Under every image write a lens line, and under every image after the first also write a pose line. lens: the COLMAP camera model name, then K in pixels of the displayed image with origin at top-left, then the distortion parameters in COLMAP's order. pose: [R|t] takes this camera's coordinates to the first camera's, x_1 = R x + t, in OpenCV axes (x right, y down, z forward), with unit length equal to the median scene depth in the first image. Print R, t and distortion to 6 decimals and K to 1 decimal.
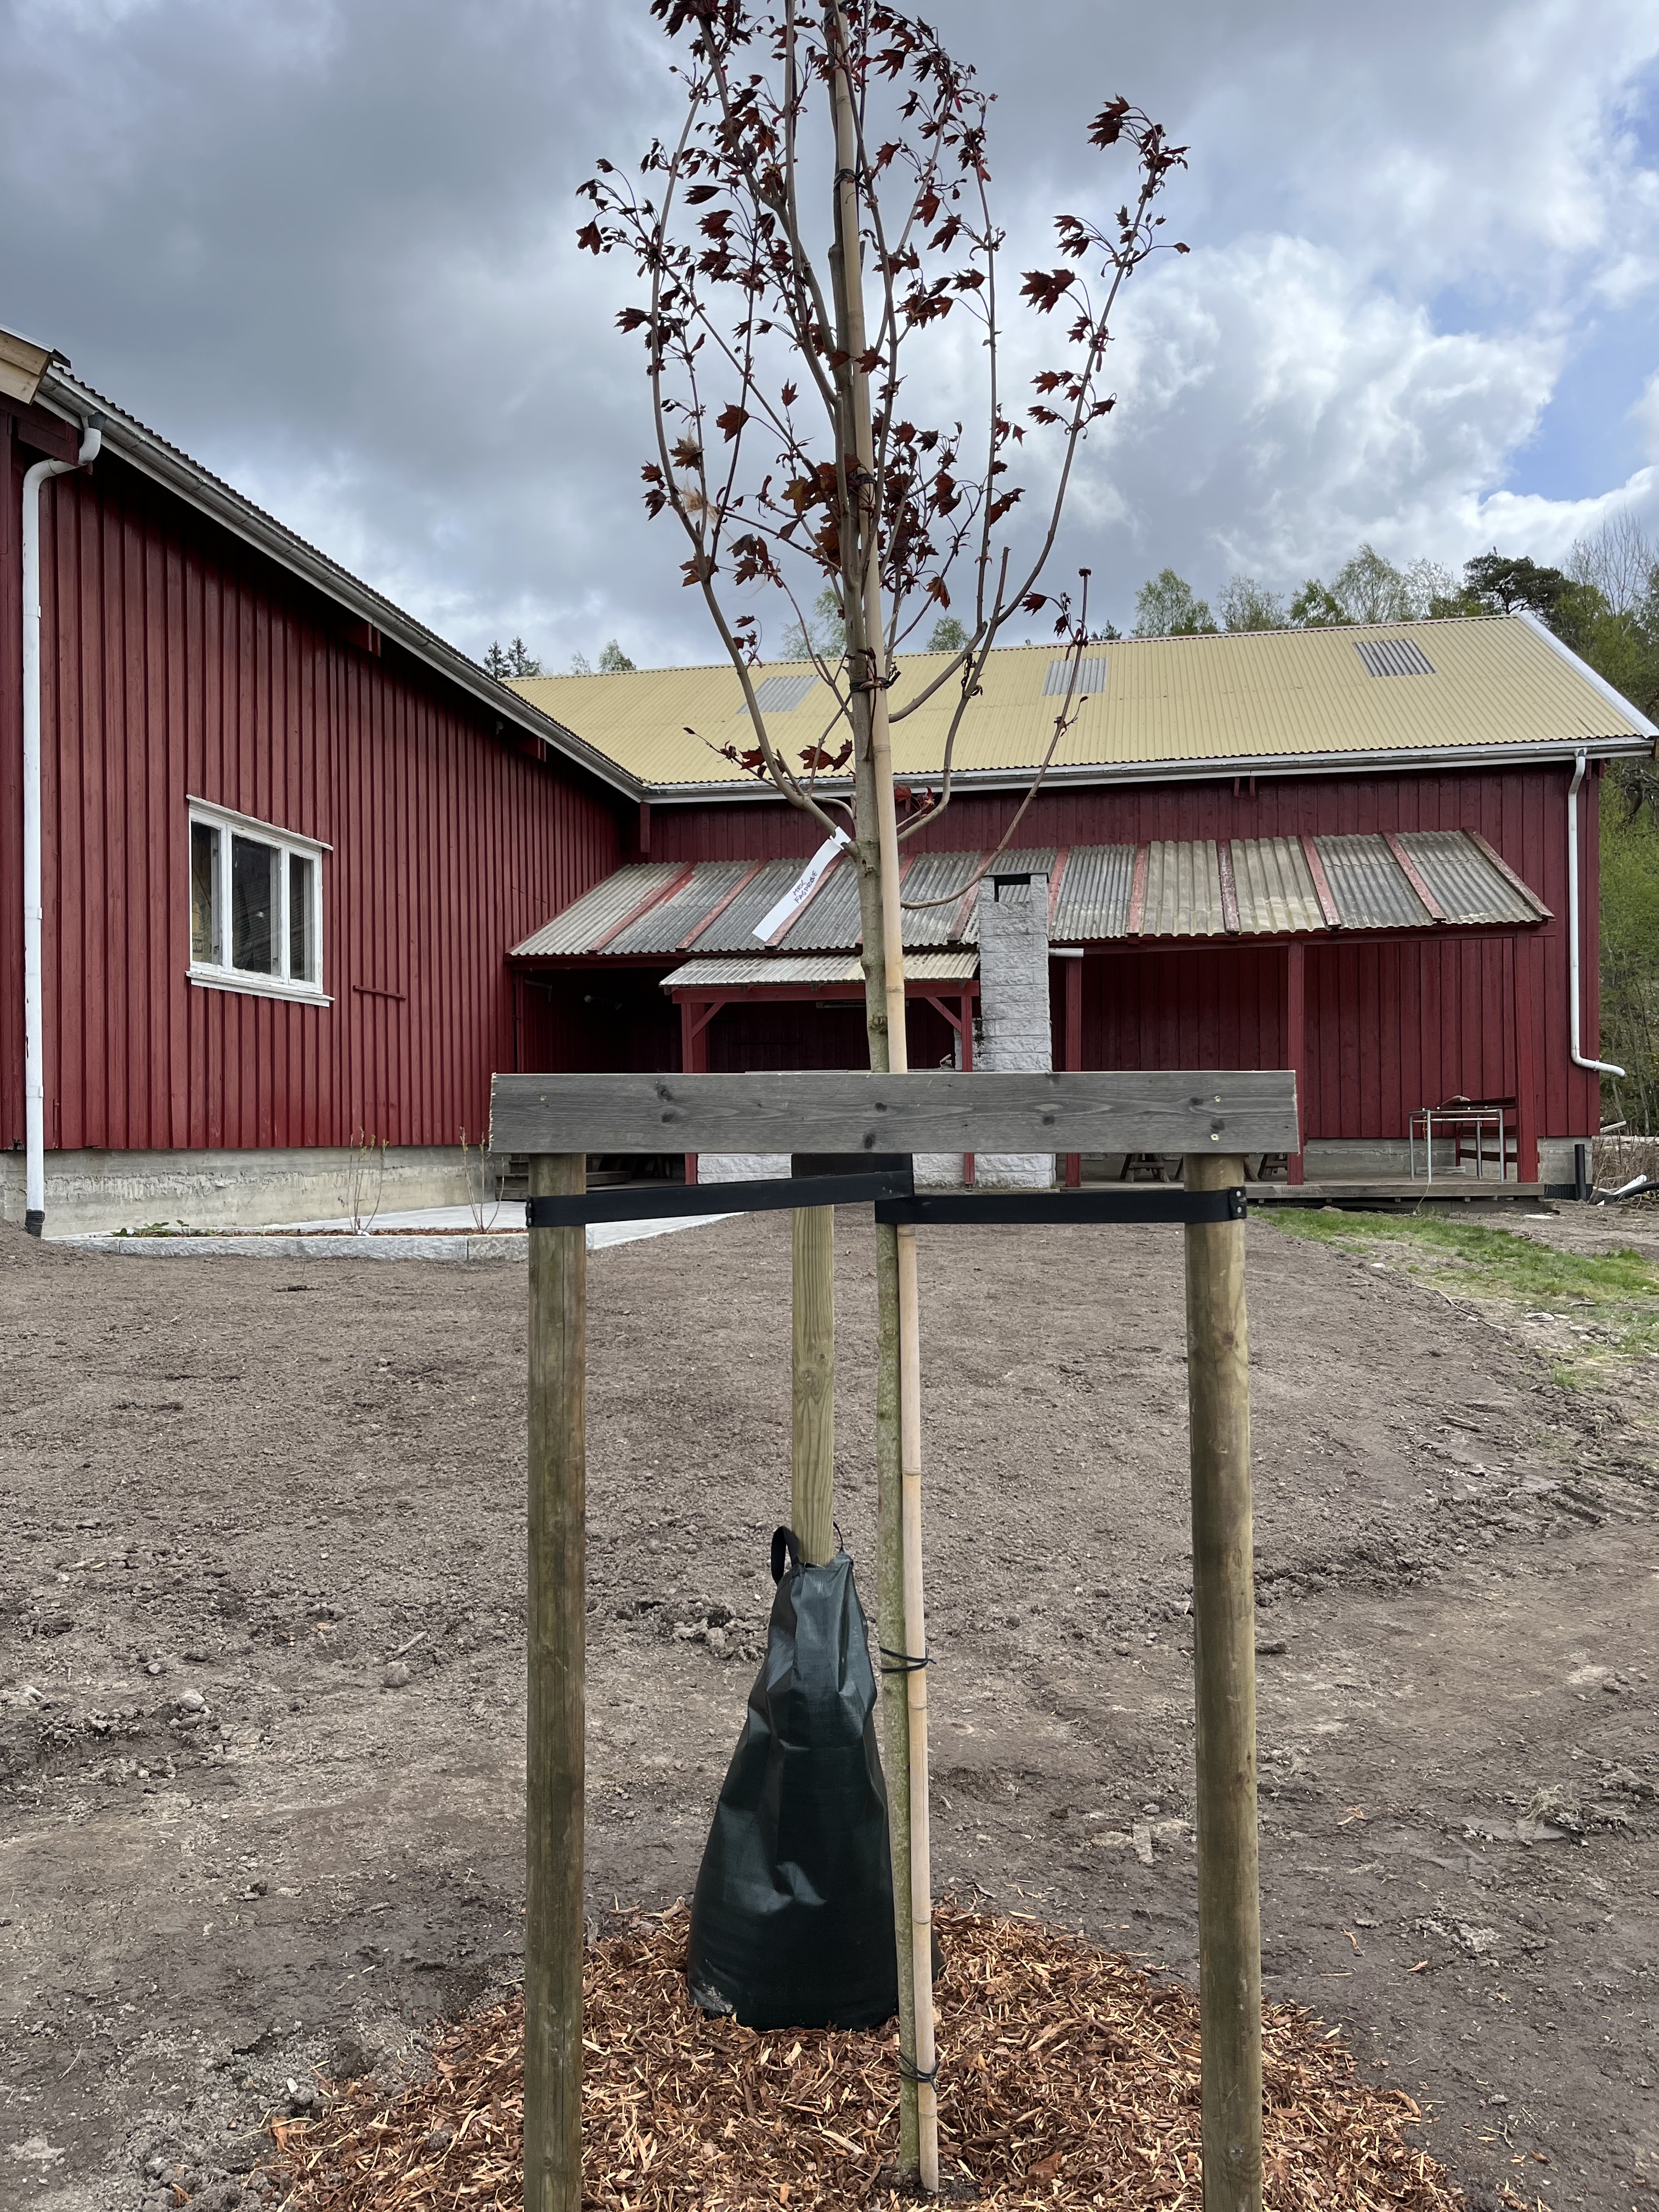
lens RADIAL K [[1665.7, 0, 829.5], [0, 1665.7, 1106.0], [0, 0, 1]] dist [0.056427, -0.087420]
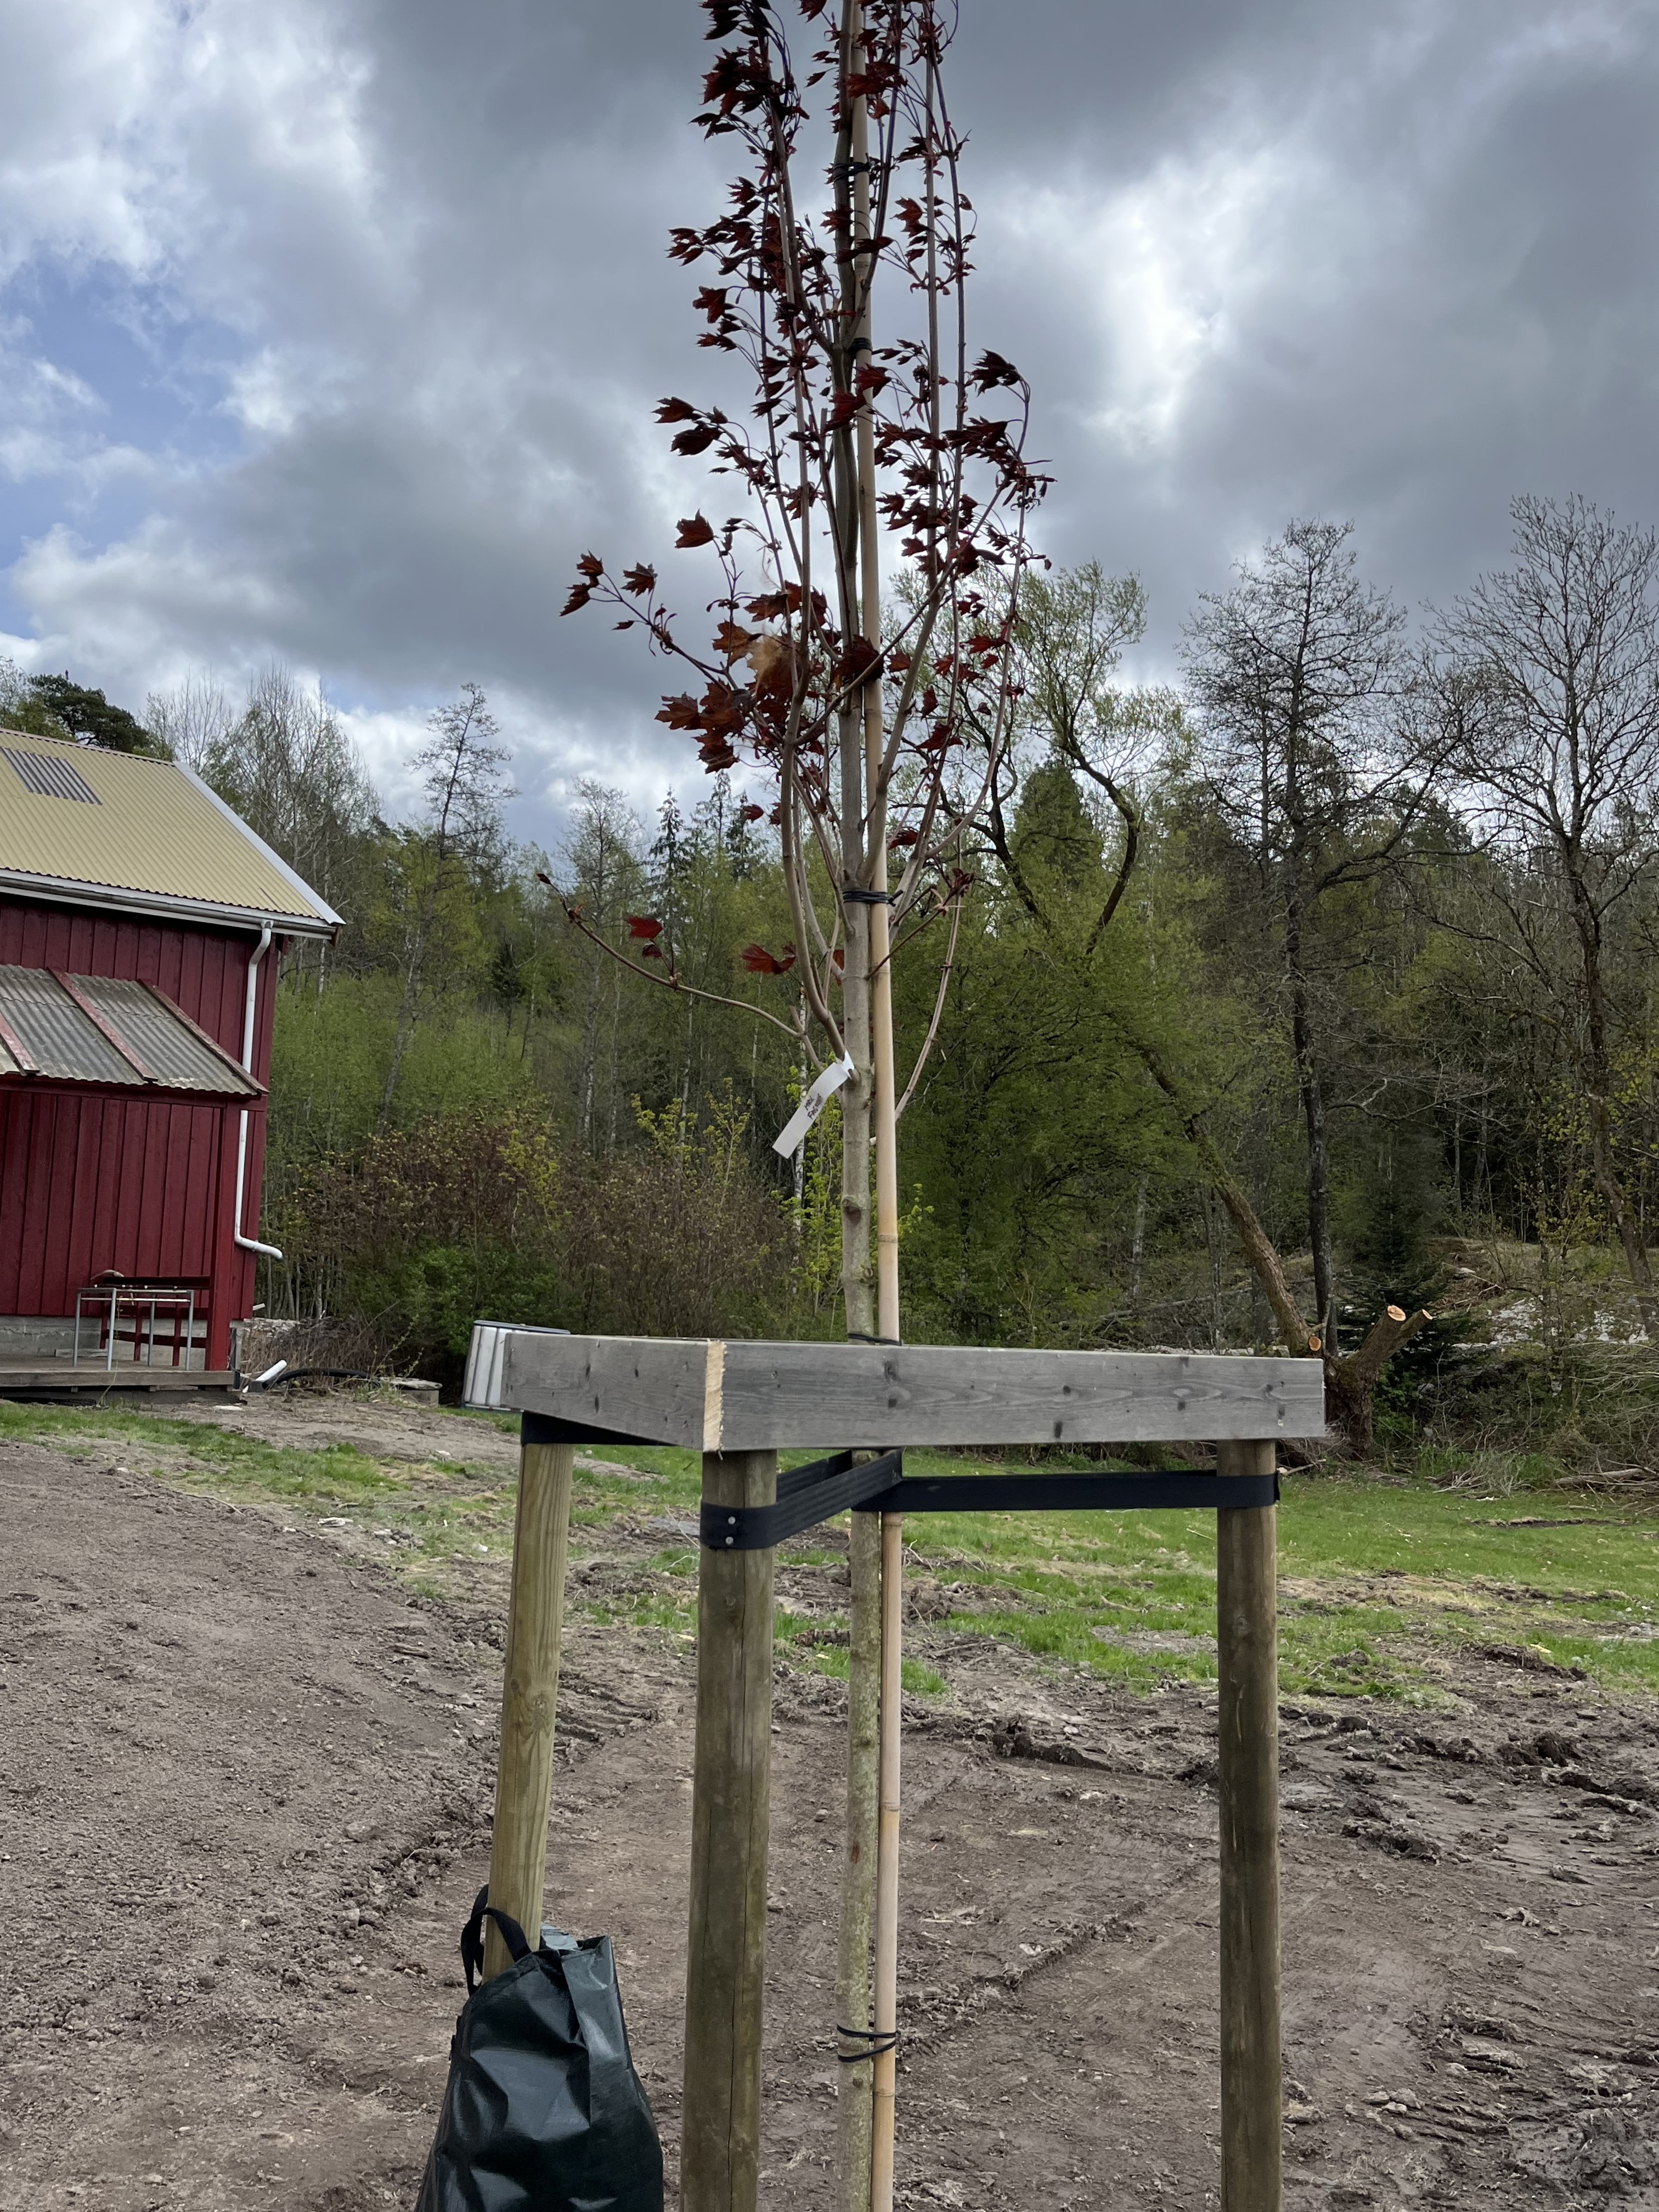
lens RADIAL K [[1812.0, 0, 829.5], [0, 1812.0, 1106.0], [0, 0, 1]] dist [0.024235, -0.010237]
pose [[0.674894, 0.113993, 0.729056, -0.108020], [-0.048119, 0.992692, -0.110670, -0.005141], [-0.736344, 0.039609, 0.675447, 0.058976]]
